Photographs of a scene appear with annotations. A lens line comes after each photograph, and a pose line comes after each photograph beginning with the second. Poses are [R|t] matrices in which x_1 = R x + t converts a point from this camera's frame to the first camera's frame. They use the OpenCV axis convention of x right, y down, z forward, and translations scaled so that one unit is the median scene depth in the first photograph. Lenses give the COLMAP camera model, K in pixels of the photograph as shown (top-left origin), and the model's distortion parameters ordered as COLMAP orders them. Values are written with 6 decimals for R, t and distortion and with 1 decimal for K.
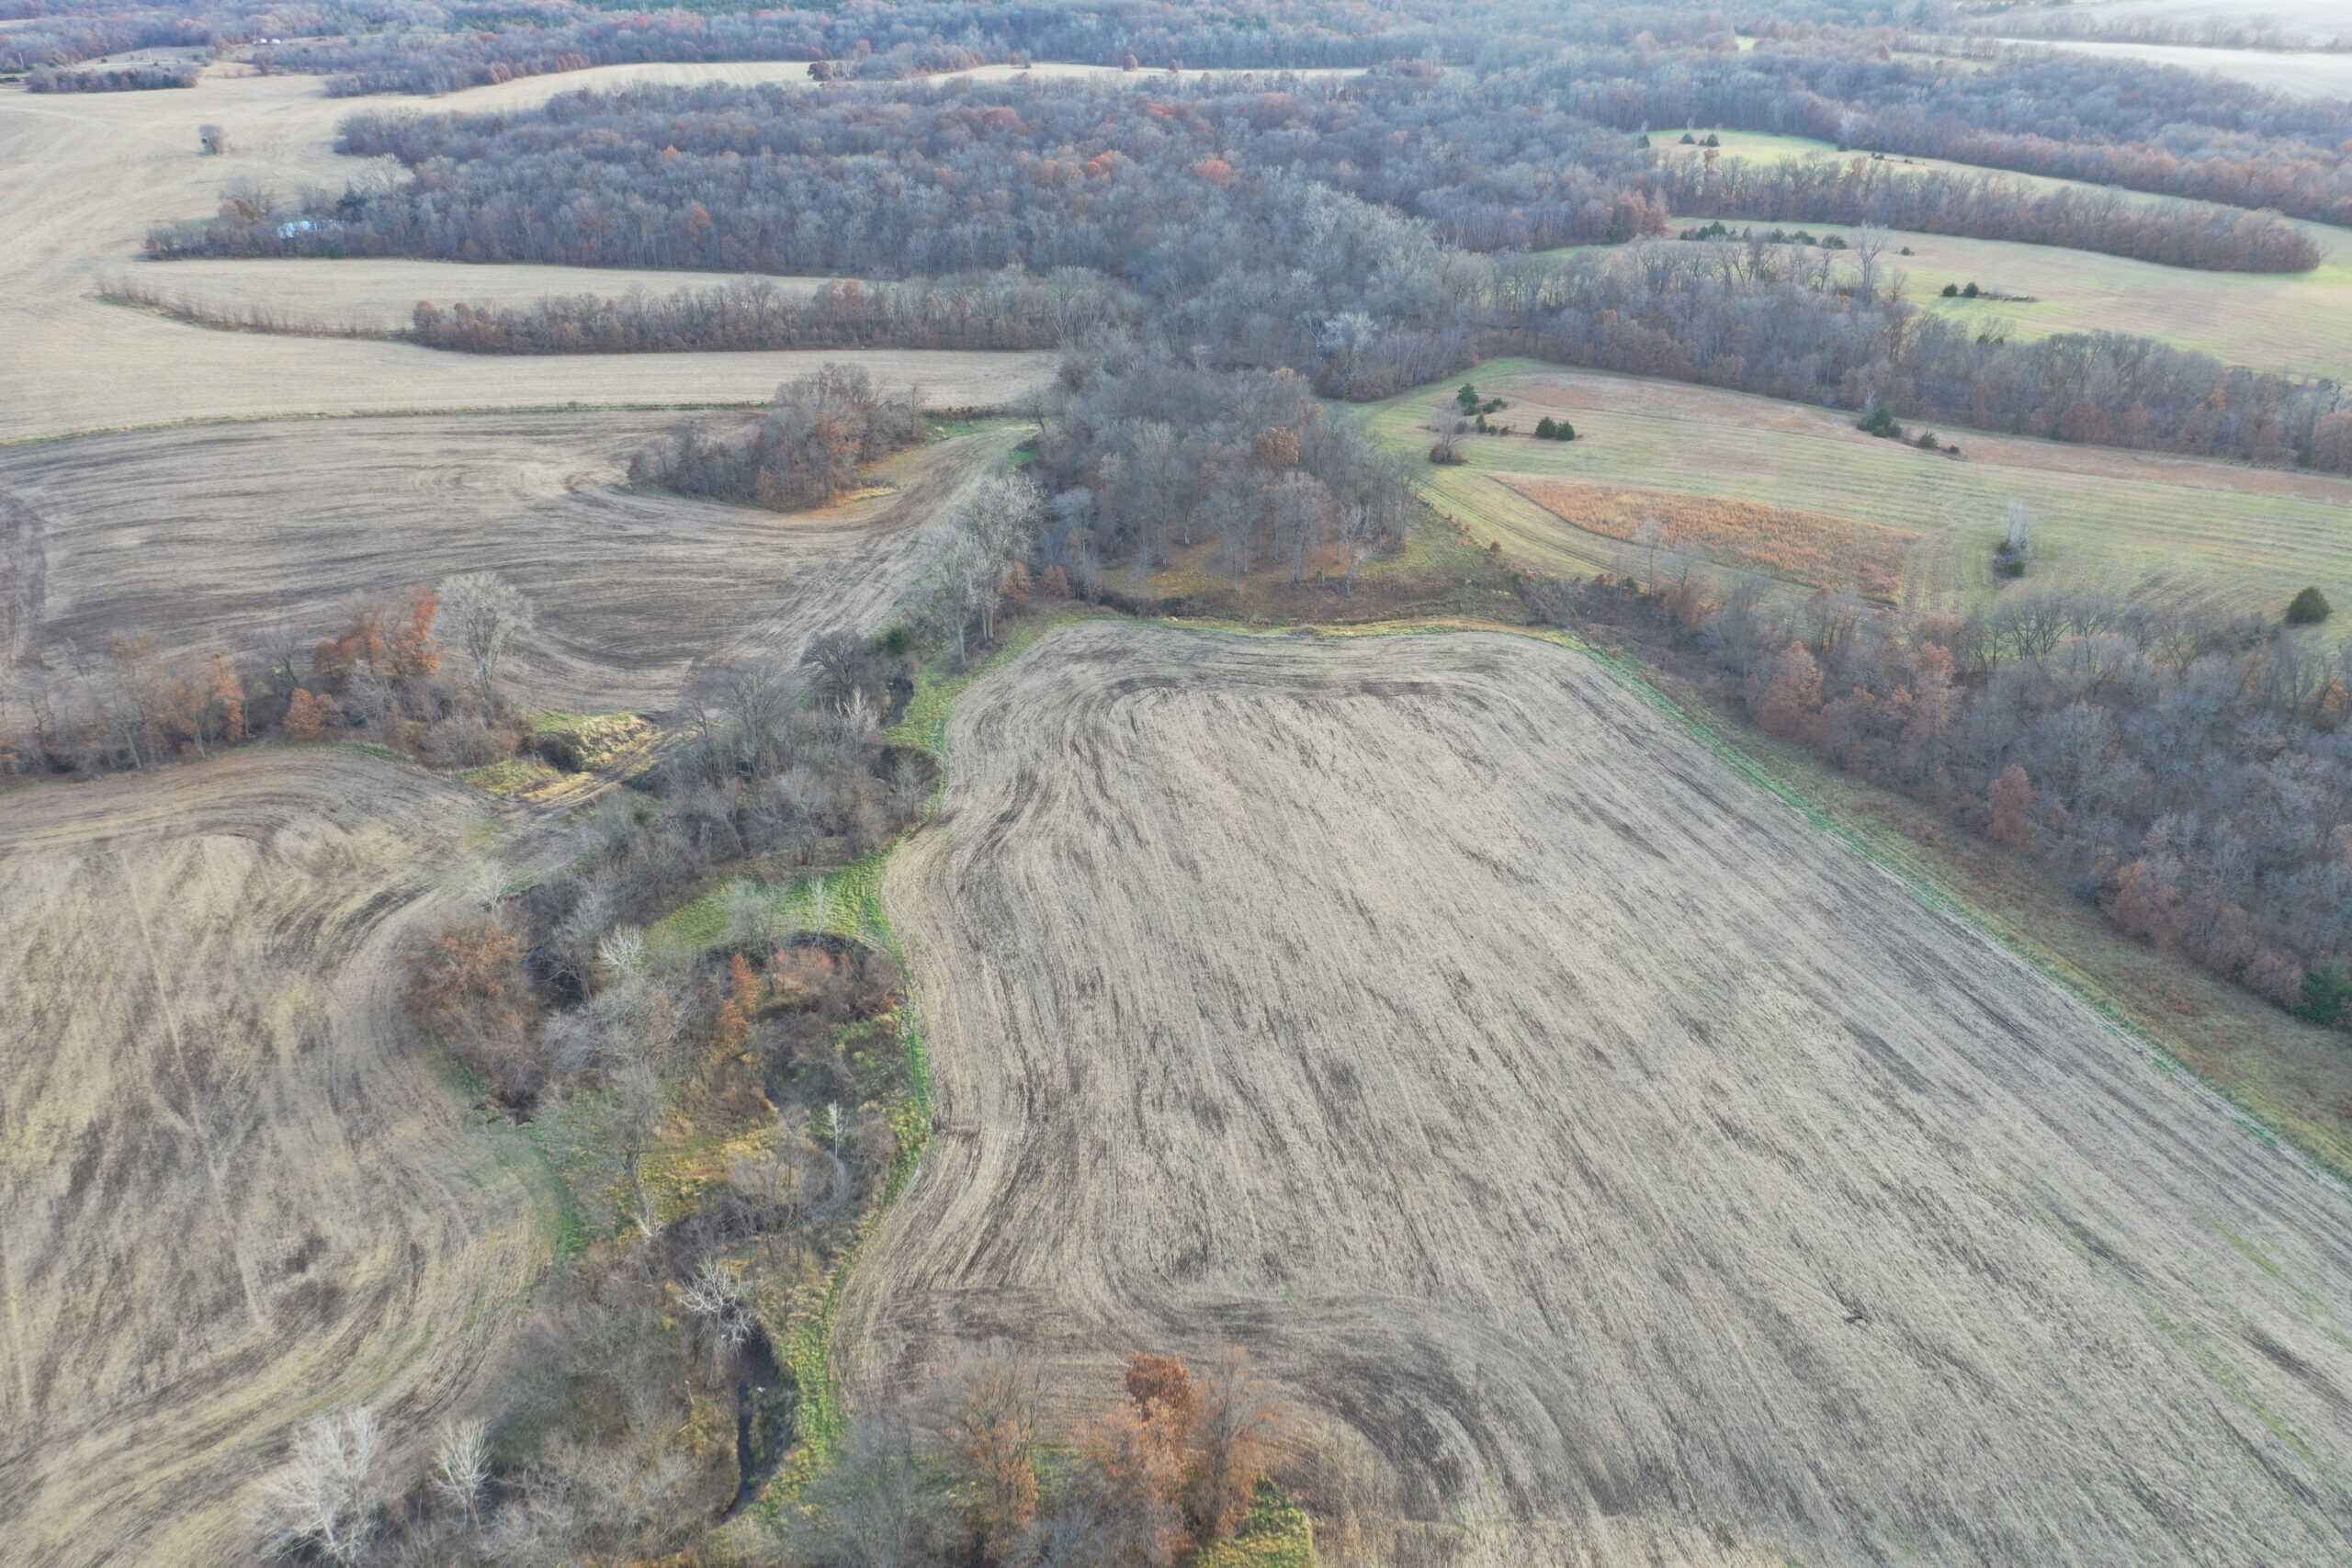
lens RADIAL K [[1864.3, 0, 1163.8], [0, 1864.3, 763.3], [0, 0, 1]] dist [-0.002516, -0.003416]
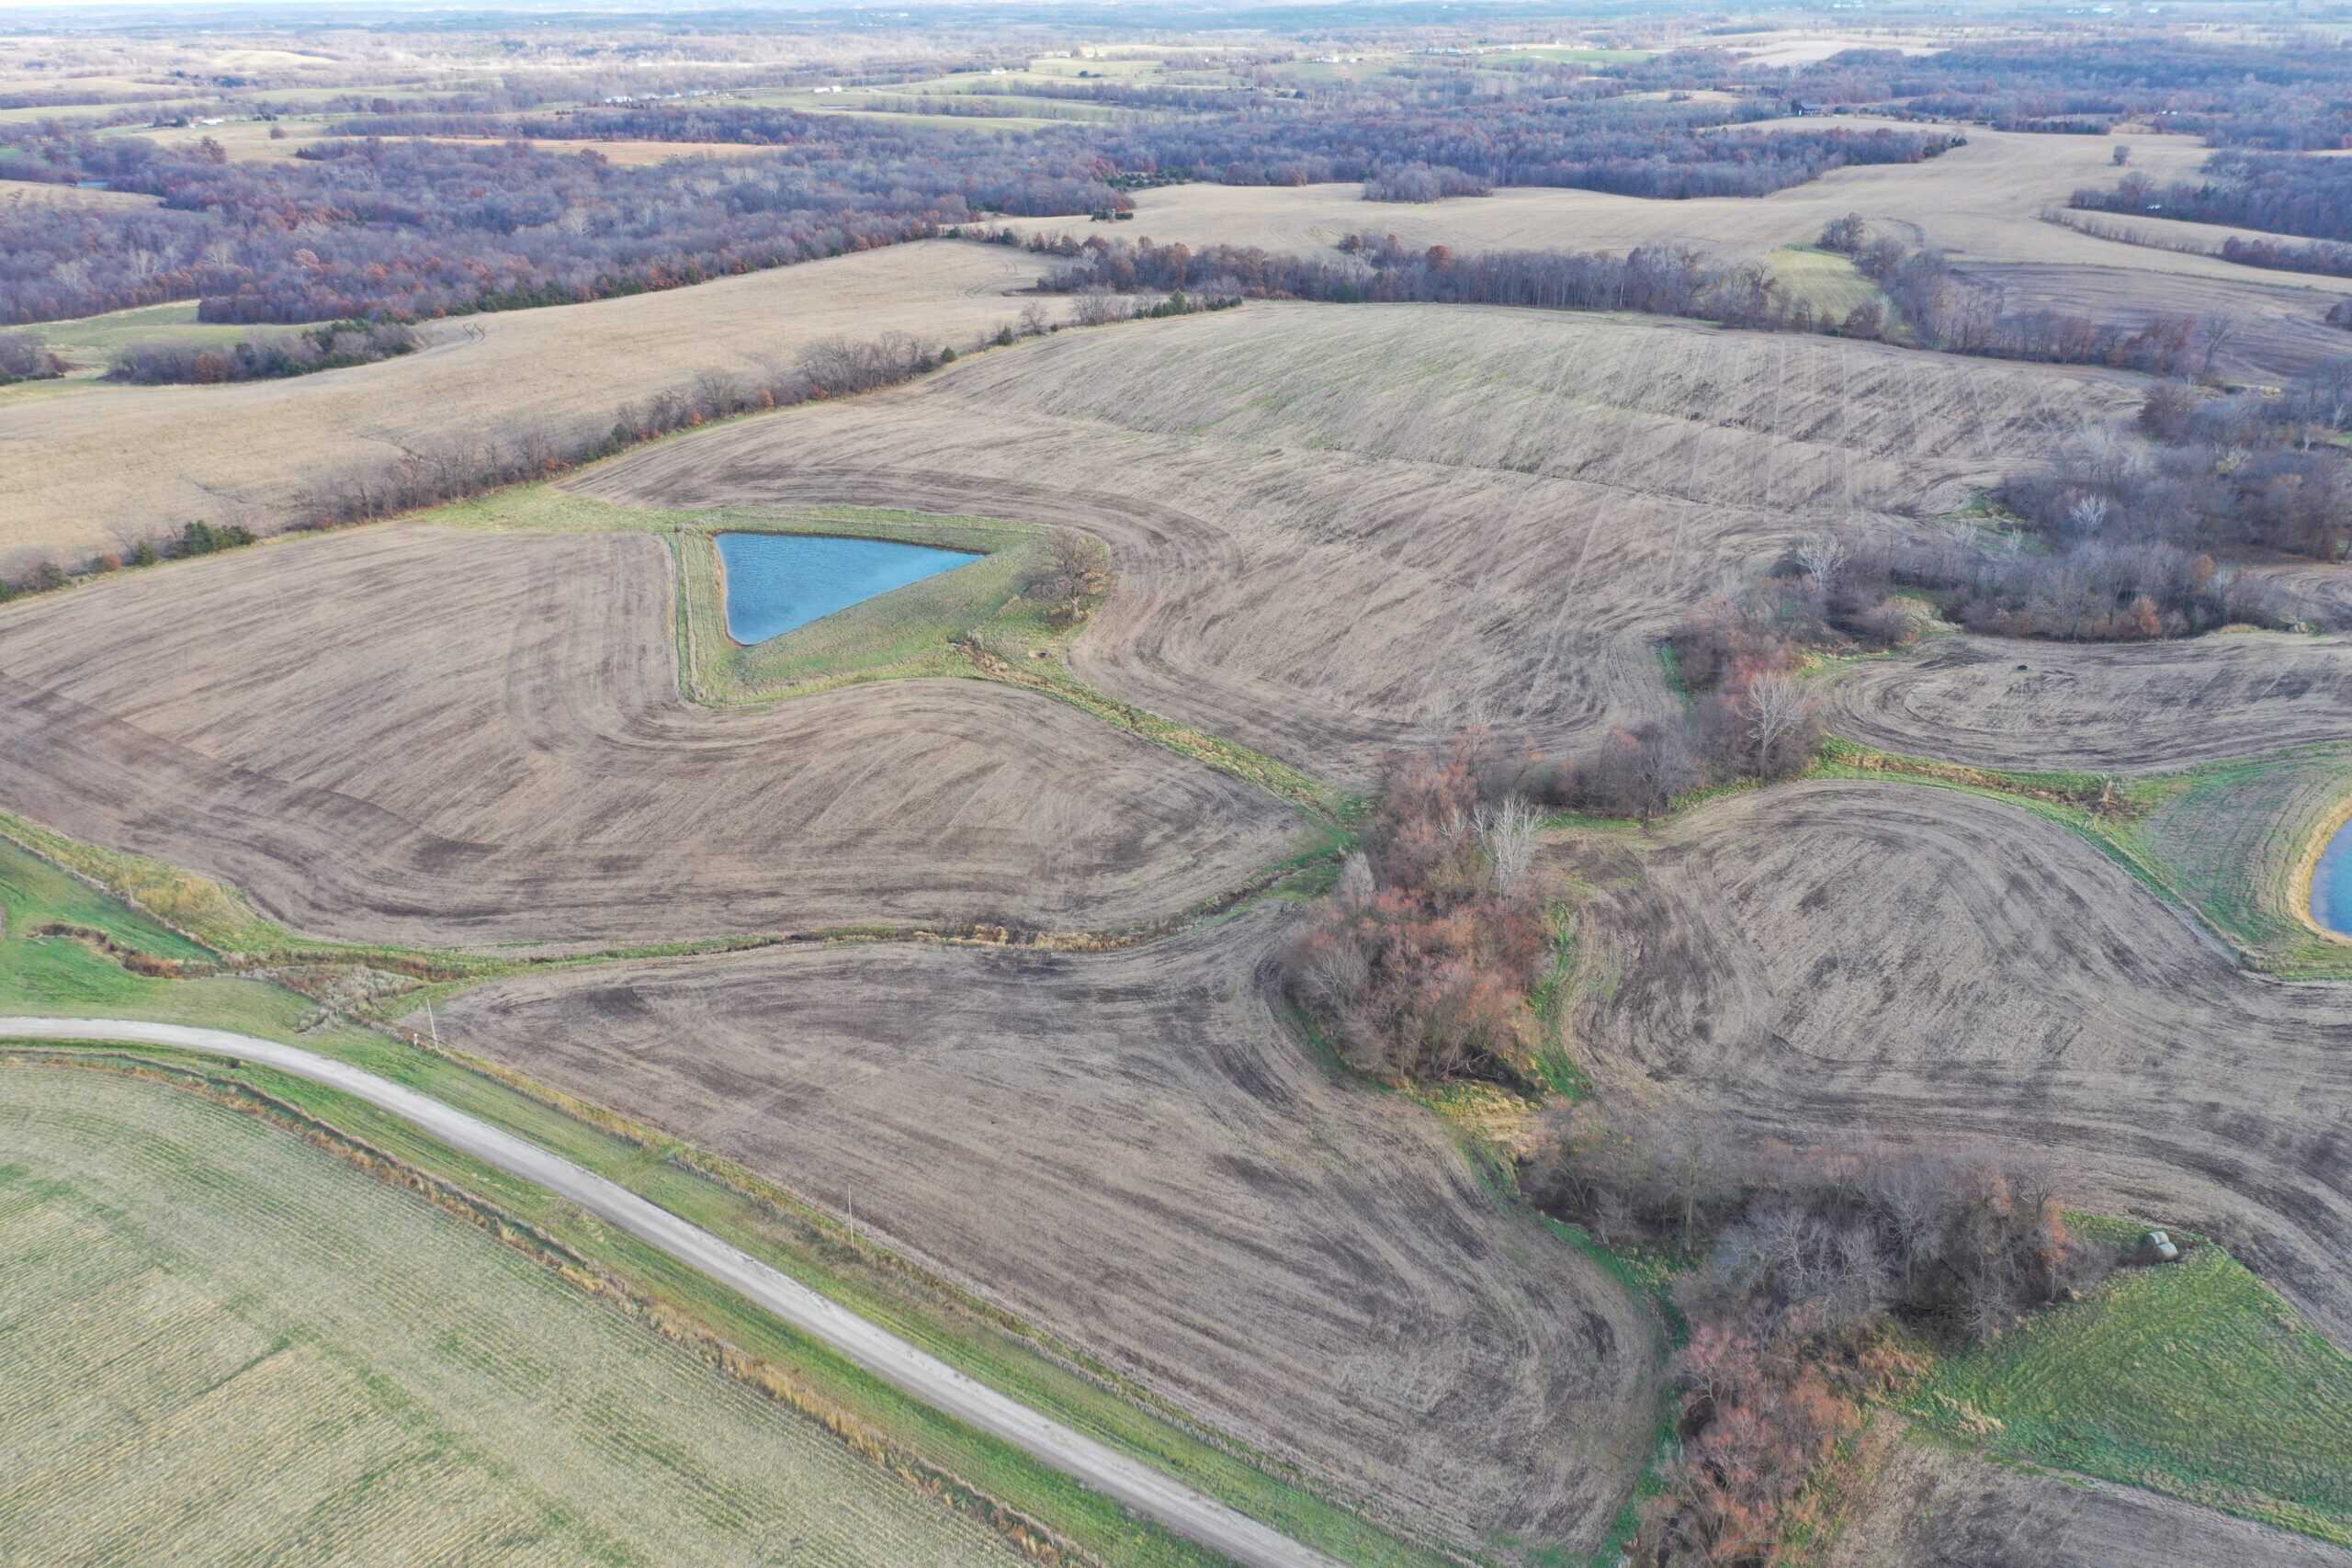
lens RADIAL K [[1864.3, 0, 1171.9], [0, 1864.3, 789.0], [0, 0, 1]] dist [-0.002516, -0.003416]
pose [[0.639690, 0.304532, -0.705732, 0.389613], [-0.335510, 0.936705, 0.100087, 0.453645], [0.691542, 0.172755, 0.701374, -0.897098]]
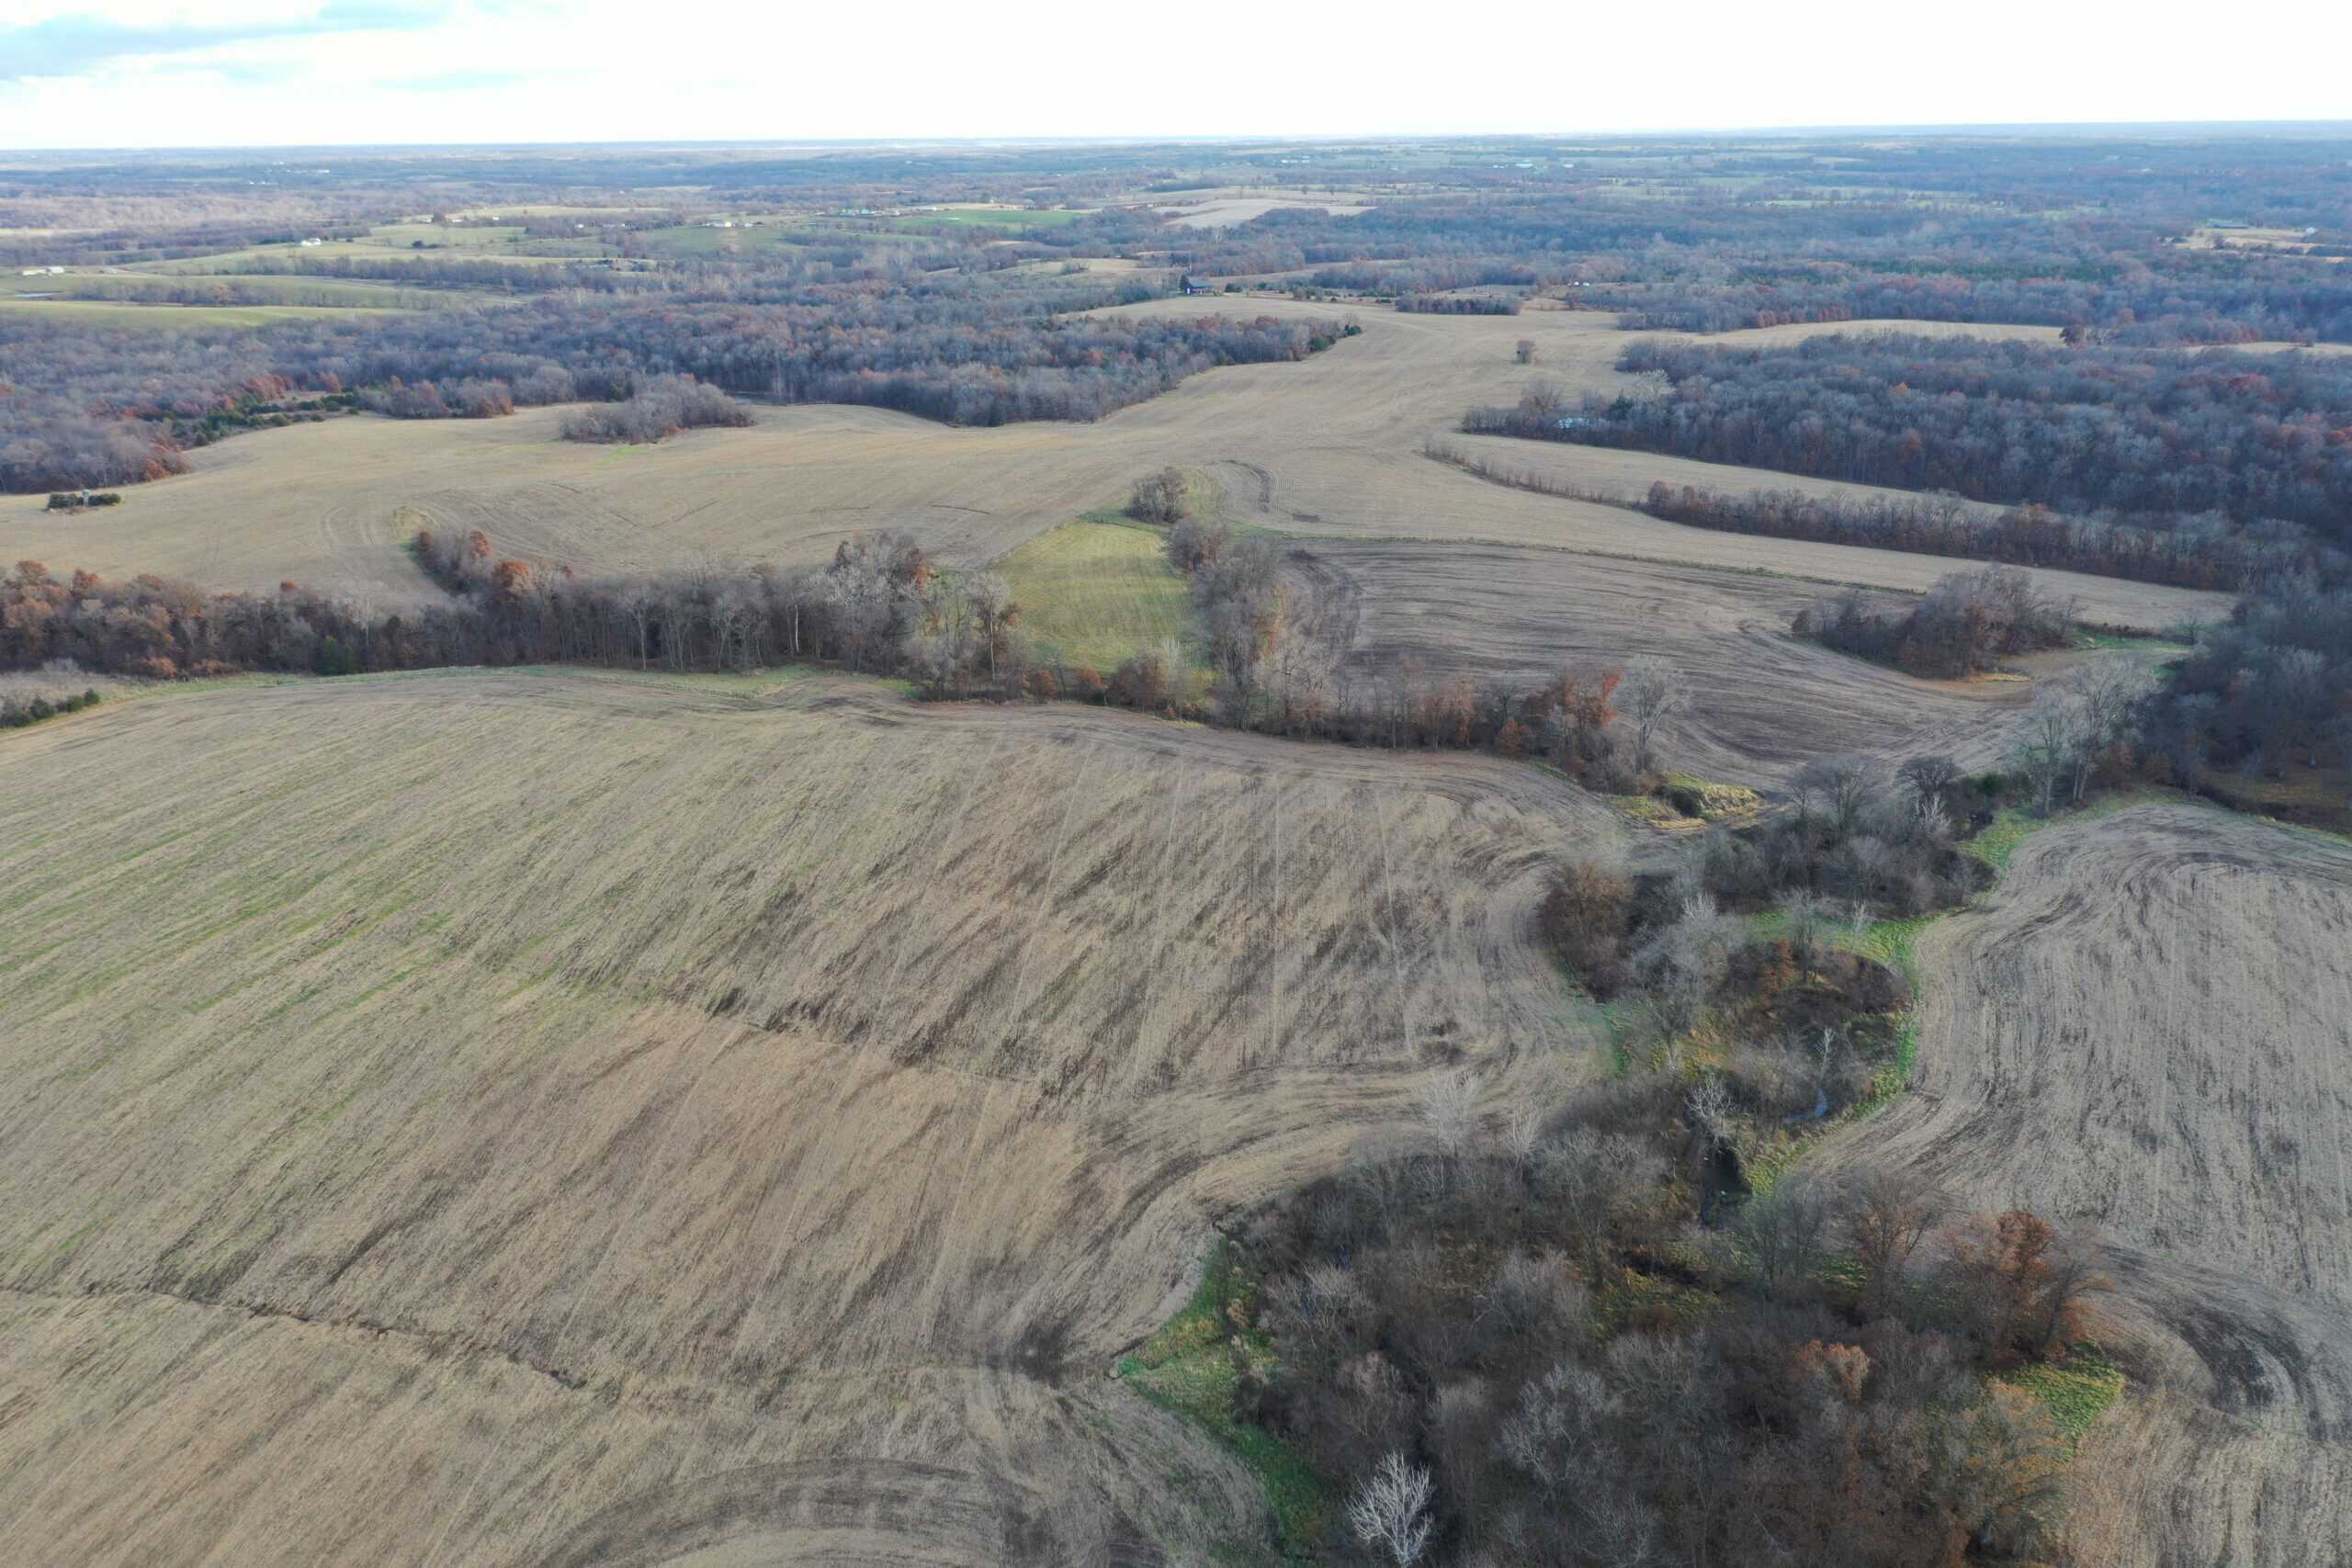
lens RADIAL K [[1864.3, 0, 1168.4], [0, 1864.3, 760.2], [0, 0, 1]] dist [-0.002516, -0.003416]
pose [[0.808833, 0.187353, -0.557394, 0.072785], [-0.258597, 0.964637, -0.051013, 0.094657], [0.528125, 0.185401, 0.828680, -0.189033]]
